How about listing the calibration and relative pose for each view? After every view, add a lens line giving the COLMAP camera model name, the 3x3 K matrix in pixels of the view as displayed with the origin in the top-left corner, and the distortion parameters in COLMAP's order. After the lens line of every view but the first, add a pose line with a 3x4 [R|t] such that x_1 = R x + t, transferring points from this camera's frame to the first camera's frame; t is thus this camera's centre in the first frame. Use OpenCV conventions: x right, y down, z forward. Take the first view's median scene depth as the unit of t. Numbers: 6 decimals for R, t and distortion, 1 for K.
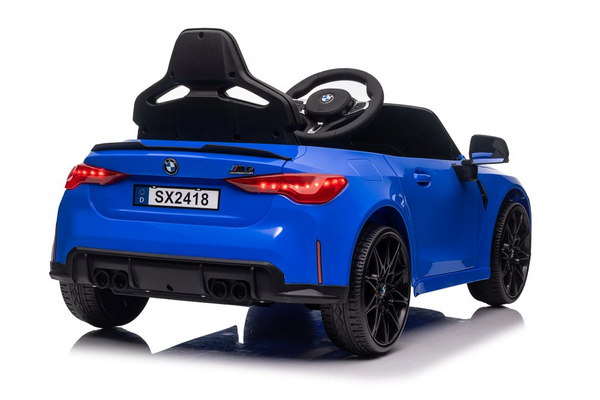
lens RADIAL K [[1421.8, 0, 298.8], [0, 1421.8, 201.1], [0, 0, 1]] dist [0.070576, 0.000000]
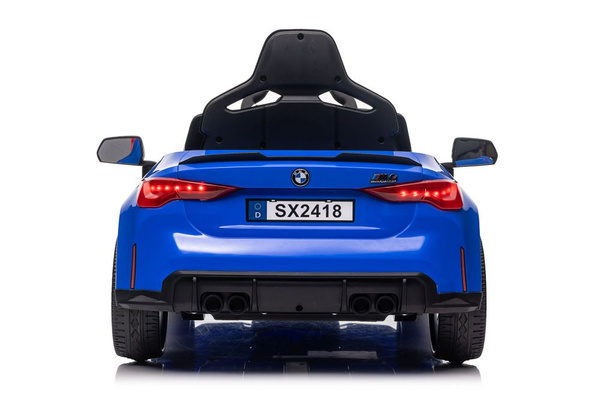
lens RADIAL K [[1306.7, 0, 307.7], [0, 1306.7, 188.8], [0, 0, 1]] dist [0.281270, 0.000000]
pose [[0.885421, -0.043876, 0.462714, -0.478750], [0.042582, 0.999005, 0.013245, -0.027981], [-0.462834, 0.007976, 0.886409, 0.233893]]
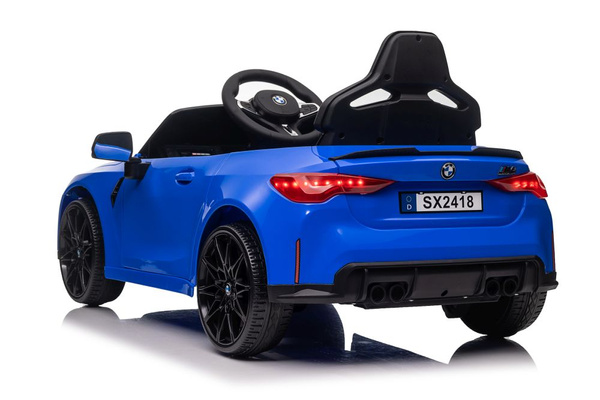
lens RADIAL K [[1306.7, 0, 300.0], [0, 1306.7, 202.4], [0, 0, 1]] dist [0.281270, 0.000000]
pose [[0.544709, -0.064362, 0.836152, -0.906265], [0.052624, 0.997709, 0.042516, -0.046400], [-0.836973, 0.020843, 0.546848, 0.579356]]
